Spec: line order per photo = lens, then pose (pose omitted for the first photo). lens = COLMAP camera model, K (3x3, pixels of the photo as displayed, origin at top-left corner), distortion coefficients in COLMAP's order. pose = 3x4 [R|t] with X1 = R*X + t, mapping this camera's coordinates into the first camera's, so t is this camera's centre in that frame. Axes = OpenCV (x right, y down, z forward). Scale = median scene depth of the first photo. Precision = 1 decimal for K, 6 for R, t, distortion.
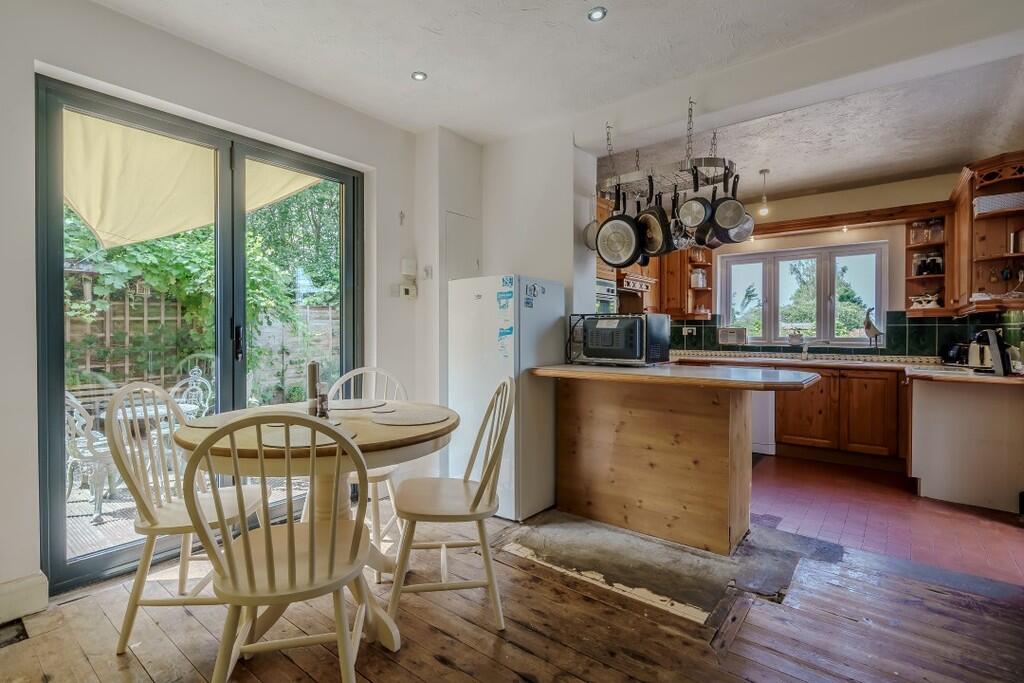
lens RADIAL K [[465.1, 0, 512.7], [0, 465.1, 338.7], [0, 0, 1]] dist [-0.000211, -0.001324]
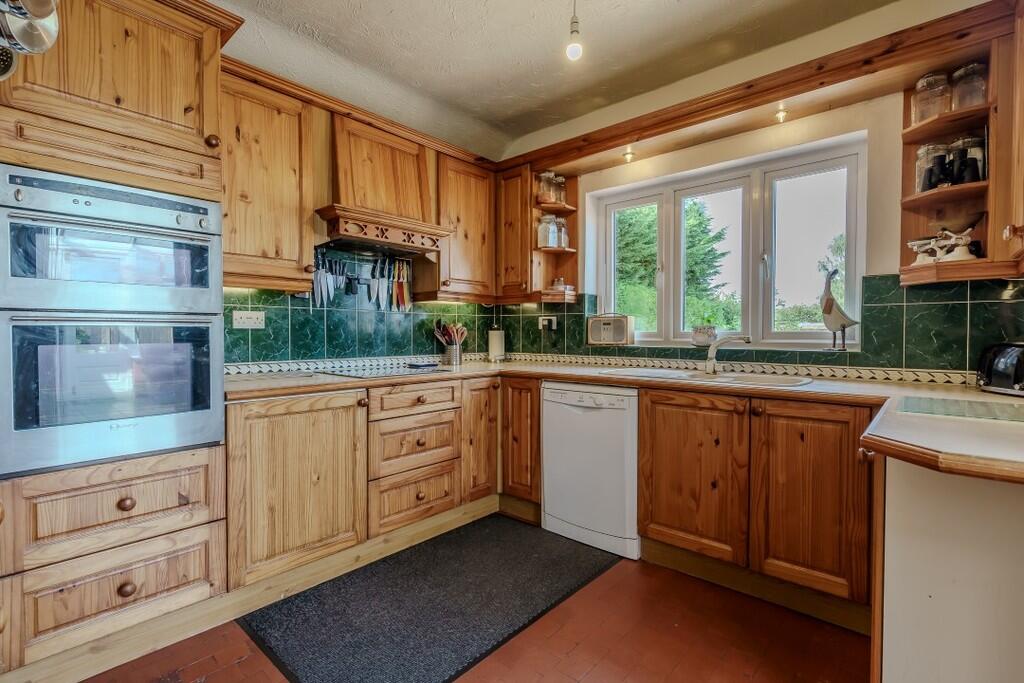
lens RADIAL K [[465.1, 0, 513.3], [0, 465.1, 344.3], [0, 0, 1]] dist [-0.000211, -0.001324]
pose [[0.999053, 0.002505, -0.043449, 0.468396], [-0.002099, 0.999954, 0.009365, 0.008677], [0.043470, -0.009265, 0.999012, 0.505351]]
